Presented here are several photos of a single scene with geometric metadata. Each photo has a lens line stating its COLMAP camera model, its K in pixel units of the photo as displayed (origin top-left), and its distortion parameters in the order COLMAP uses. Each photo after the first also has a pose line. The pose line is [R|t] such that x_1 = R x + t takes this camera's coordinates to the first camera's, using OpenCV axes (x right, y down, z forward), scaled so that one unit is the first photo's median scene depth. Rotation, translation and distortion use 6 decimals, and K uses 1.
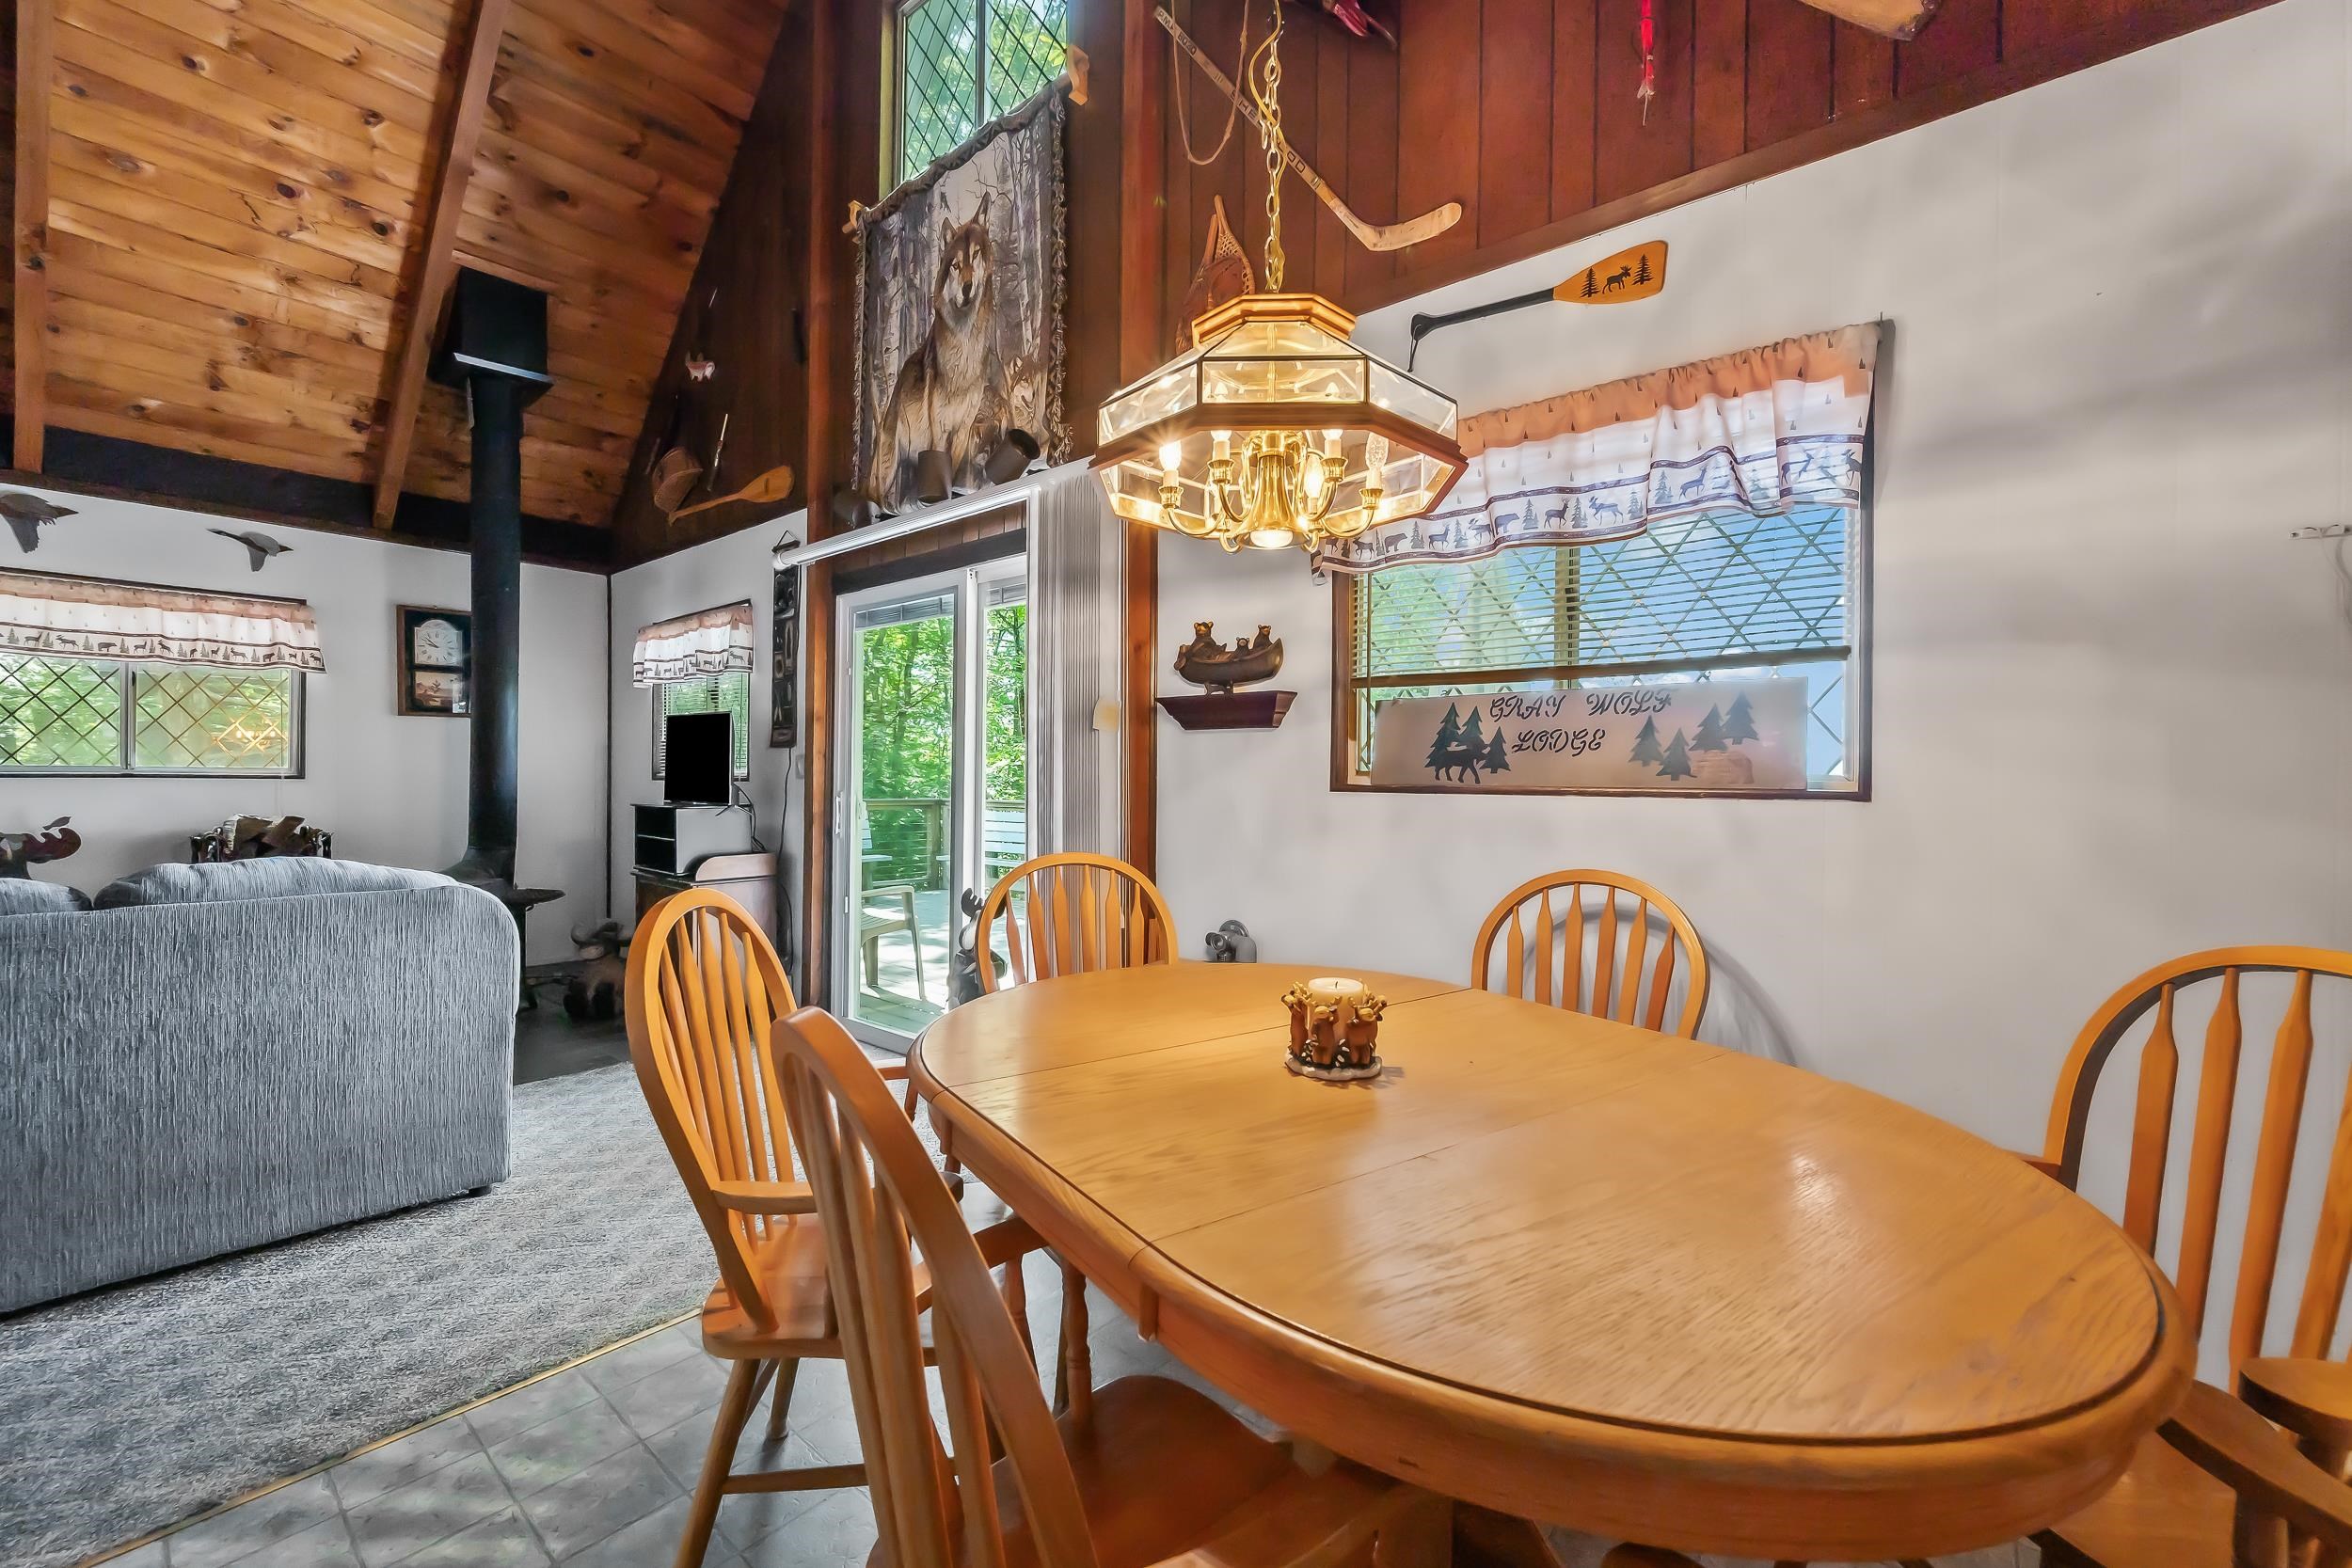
lens RADIAL K [[939.9, 0, 1185.6], [0, 939.9, 784.0], [0, 0, 1]] dist [-0.004843, 0.000837]
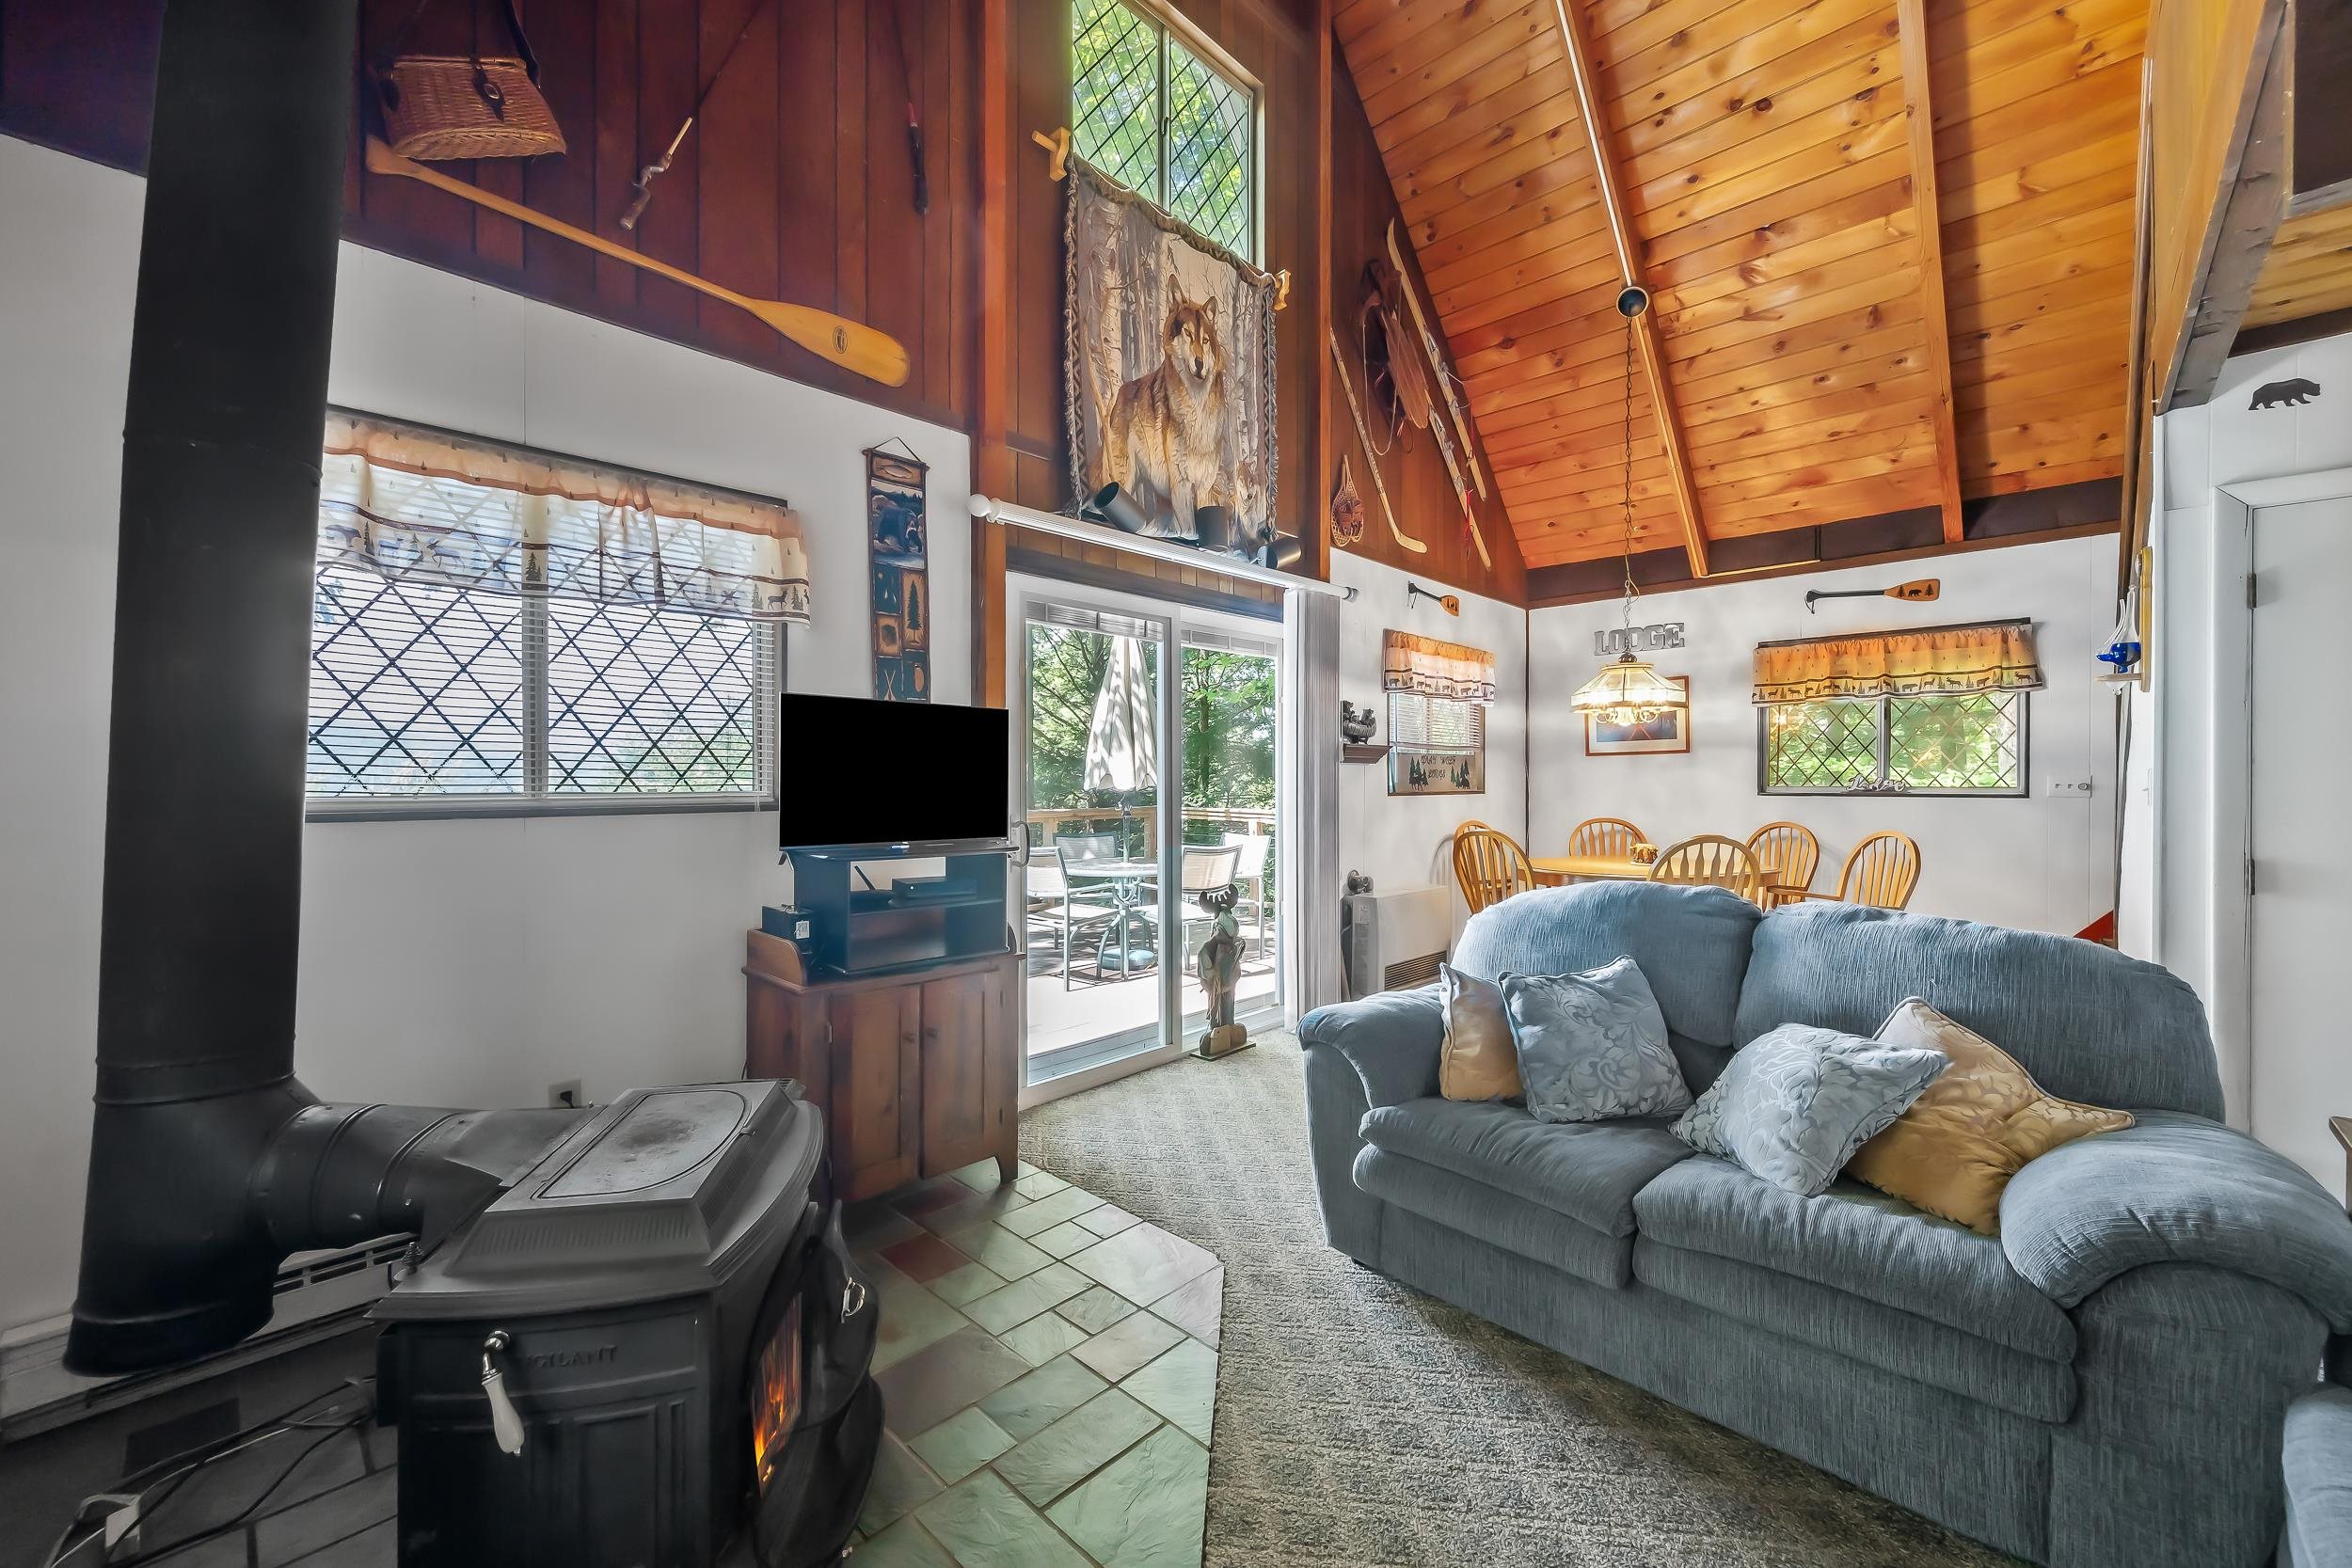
lens RADIAL K [[939.9, 0, 1180.2], [0, 939.9, 775.2], [0, 0, 1]] dist [-0.004843, 0.000837]
pose [[0.067078, -0.008249, 0.997714, -1.170933], [0.000358, 0.999966, 0.008243, -0.033258], [-0.997748, -0.000196, 0.067078, 0.806846]]
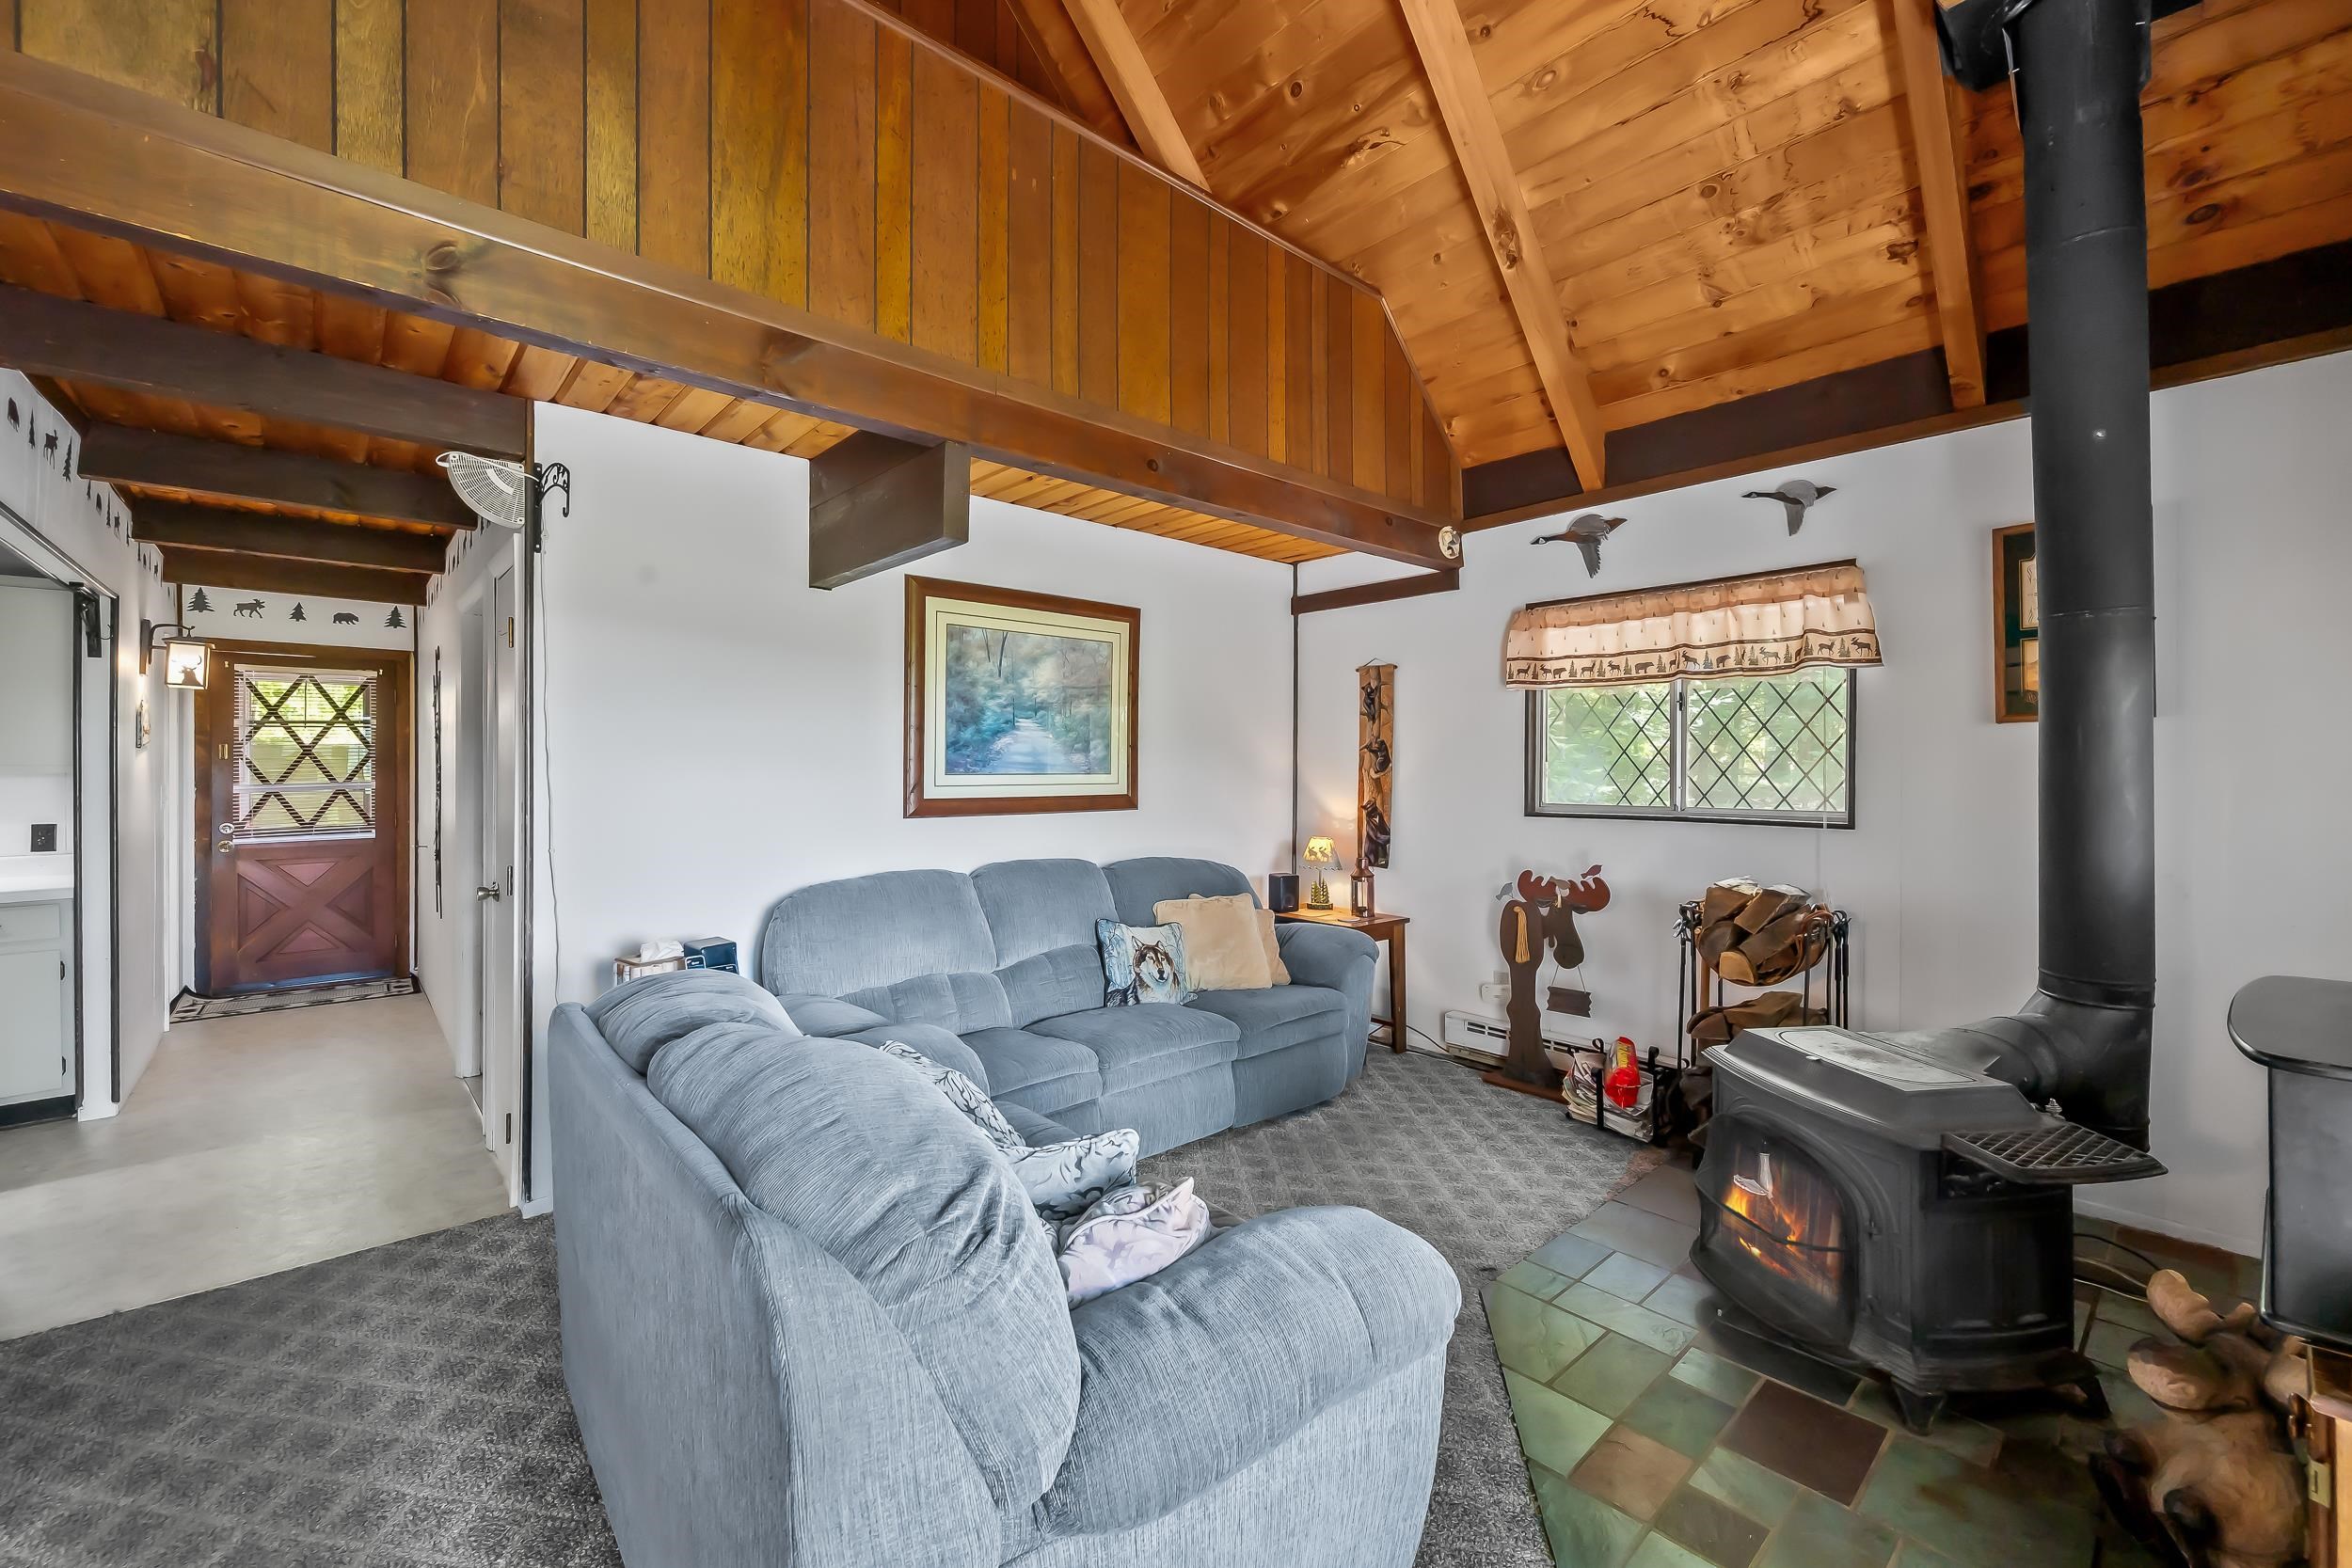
lens RADIAL K [[939.9, 0, 1179.0], [0, 939.9, 770.5], [0, 0, 1]] dist [-0.004843, 0.000837]
pose [[-0.130284, -0.001036, -0.991476, -0.253162], [0.000961, 0.999999, -0.001172, -0.053213], [0.991476, -0.001106, -0.130283, 0.704389]]
